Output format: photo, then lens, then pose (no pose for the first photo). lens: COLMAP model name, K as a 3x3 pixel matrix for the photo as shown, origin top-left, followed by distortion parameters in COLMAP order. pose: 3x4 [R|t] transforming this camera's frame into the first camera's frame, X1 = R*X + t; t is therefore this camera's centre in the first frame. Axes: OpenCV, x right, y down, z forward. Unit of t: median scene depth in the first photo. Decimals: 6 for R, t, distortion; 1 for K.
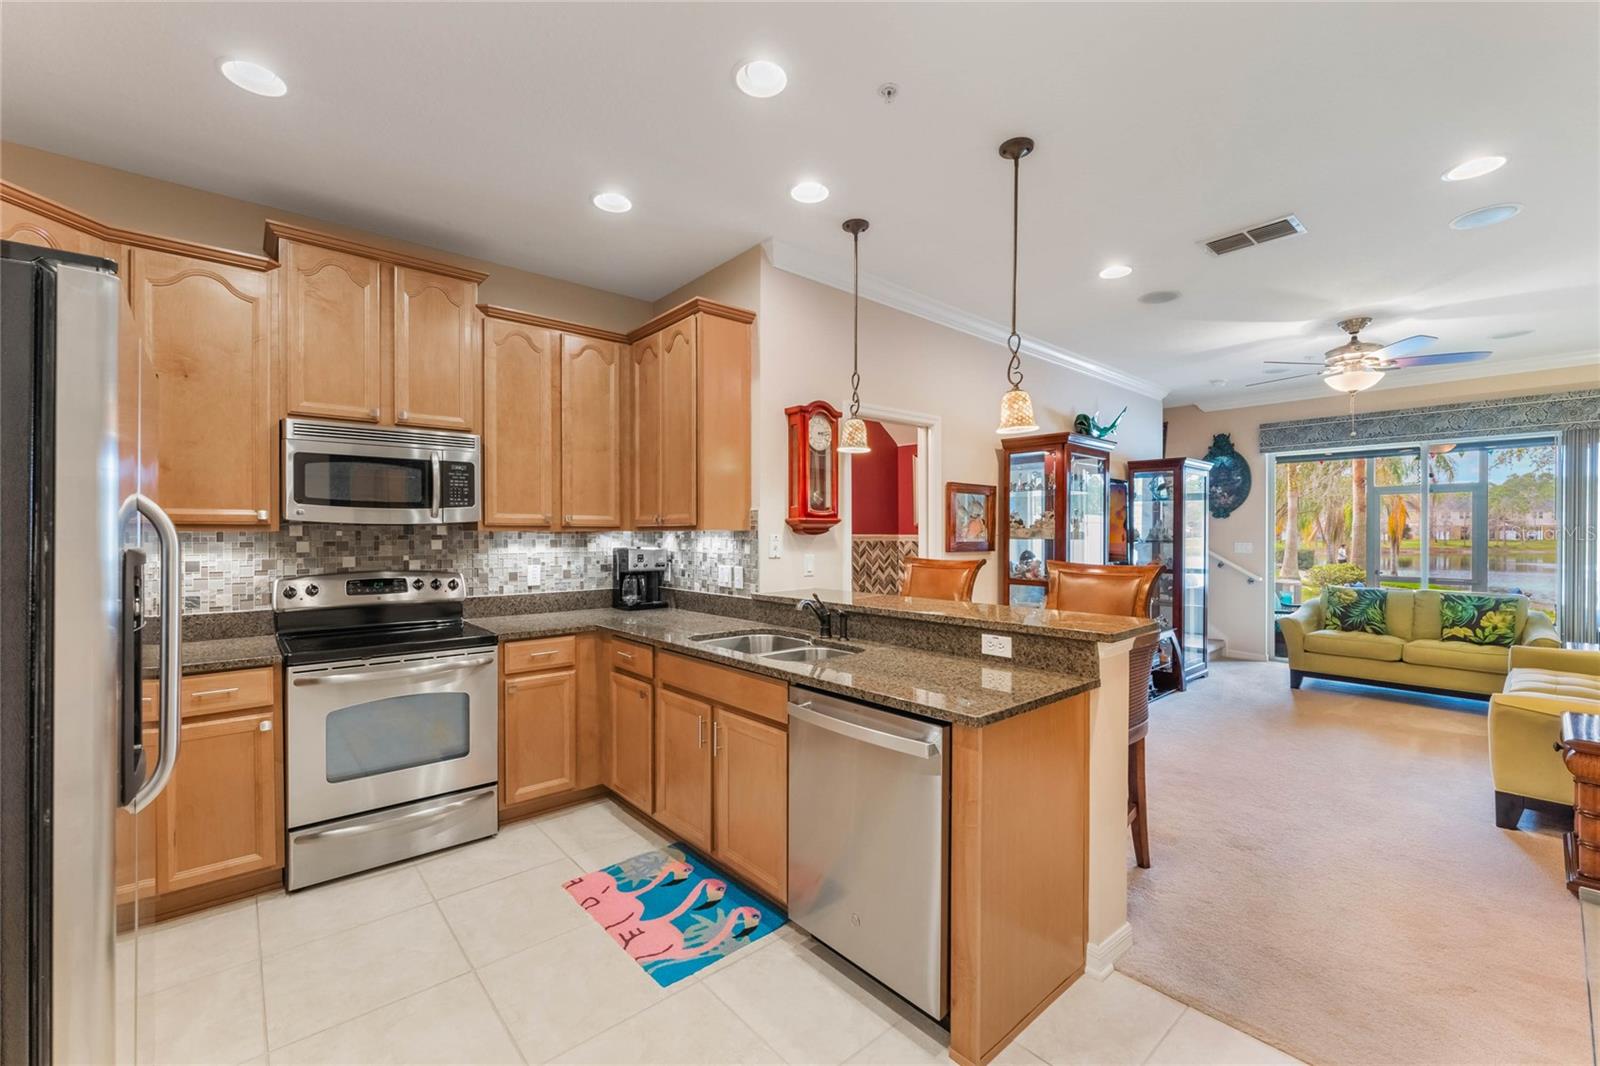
lens RADIAL K [[659.6, 0, 794.6], [0, 659.6, 535.9], [0, 0, 1]] dist [-0.005603, 0.000002]
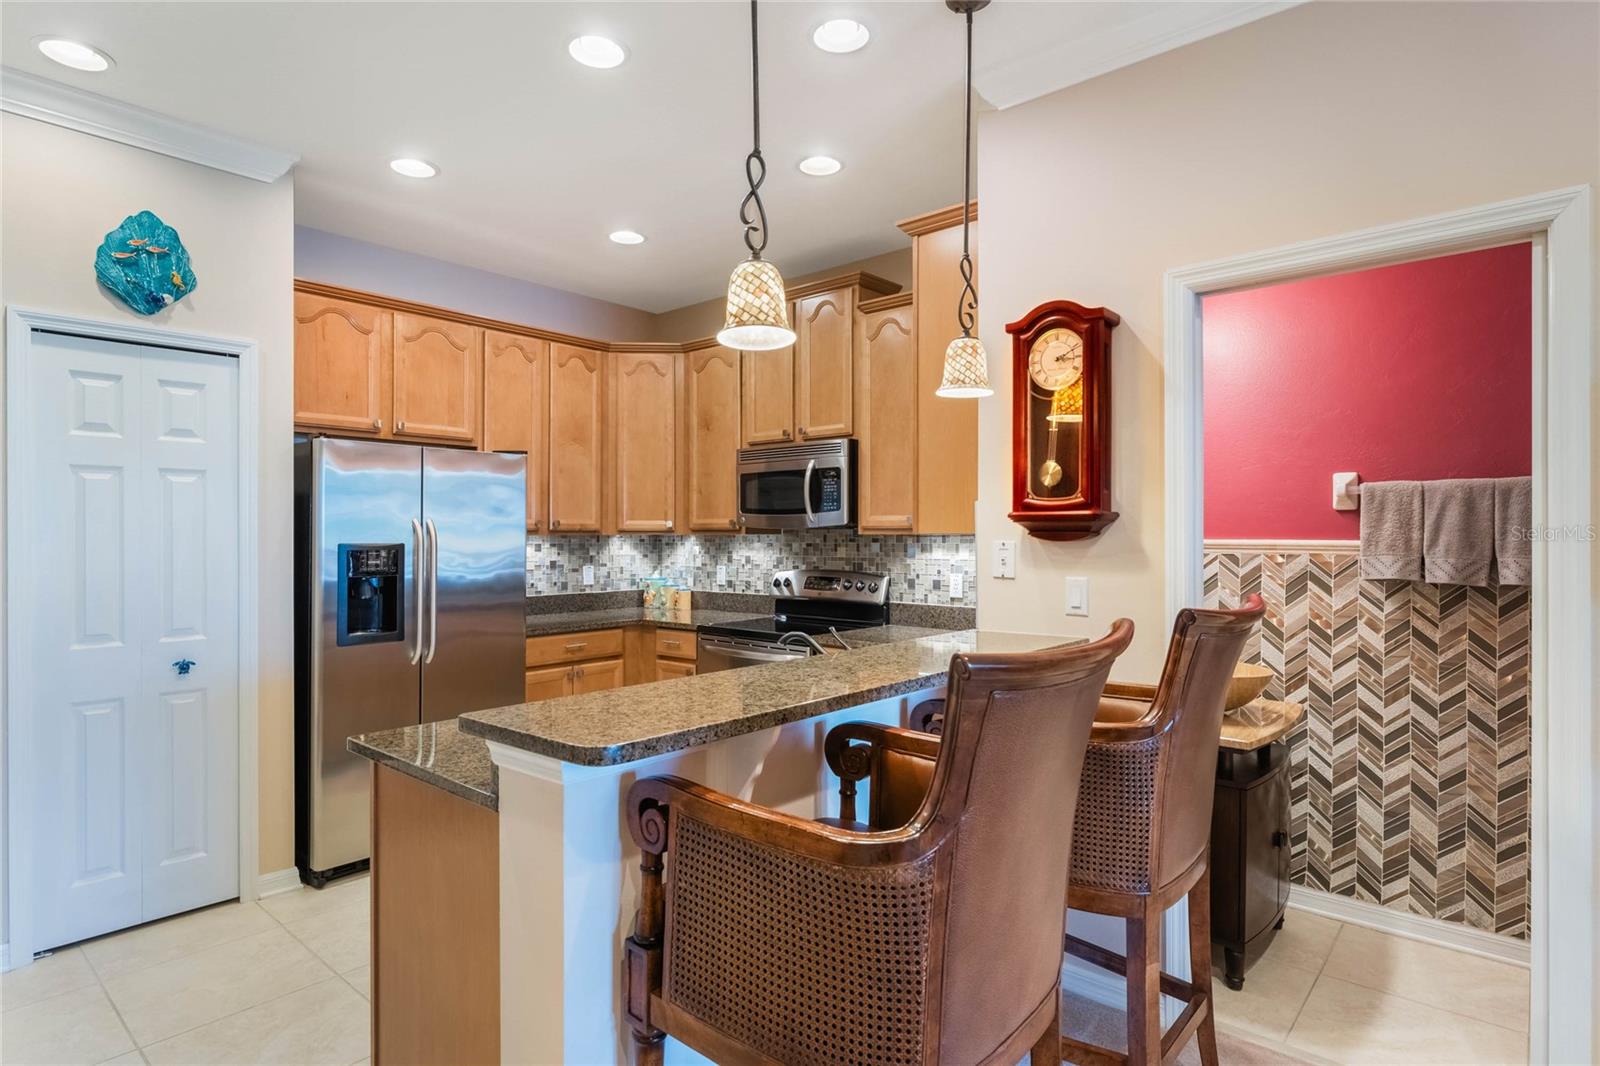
lens RADIAL K [[854.9, 0, 800.0], [0, 854.9, 533.0], [0, 0, 1]] dist [-0.000549, -0.000455]
pose [[0.132734, -0.000075, -0.991152, 0.754513], [-0.003558, 0.999994, -0.000552, -0.008034], [0.991145, 0.003600, 0.132733, 0.718766]]
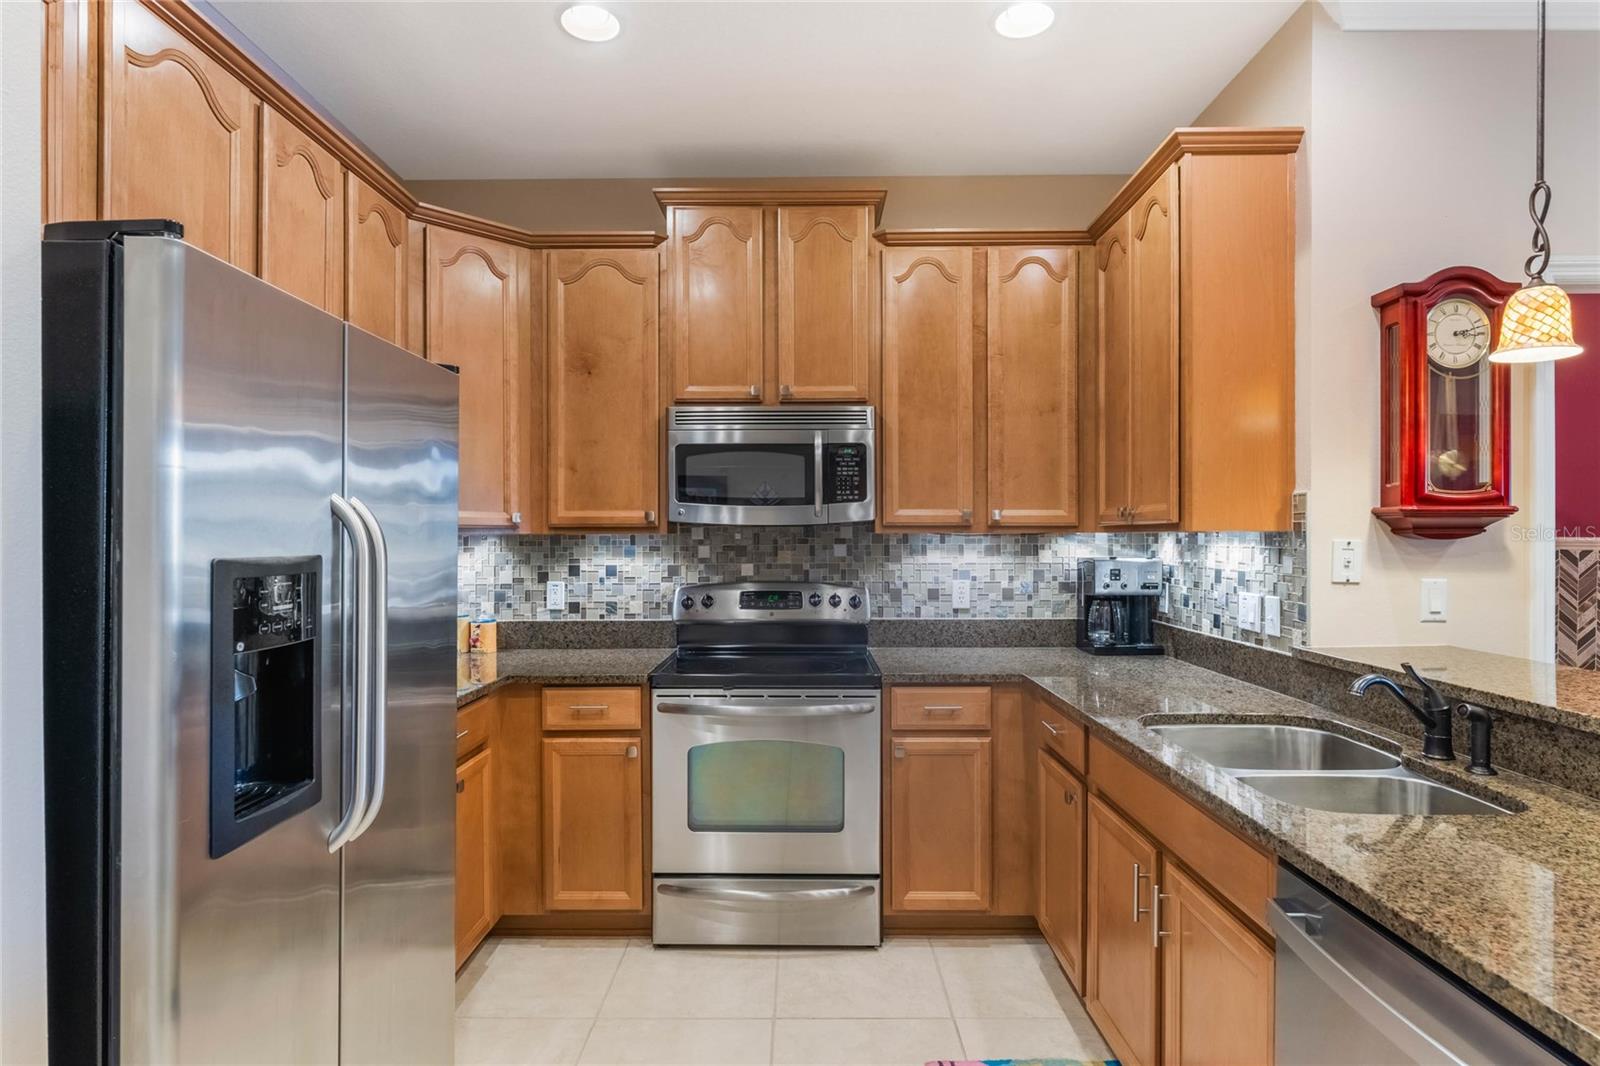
lens RADIAL K [[839.5, 0, 797.2], [0, 839.5, 537.1], [0, 0, 1]] dist [0.000152, 0.000072]
pose [[0.750199, 0.001430, -0.661210, 0.086088], [-0.001304, 0.999999, 0.000684, -0.003397], [0.661211, 0.000349, 0.750200, 0.211068]]
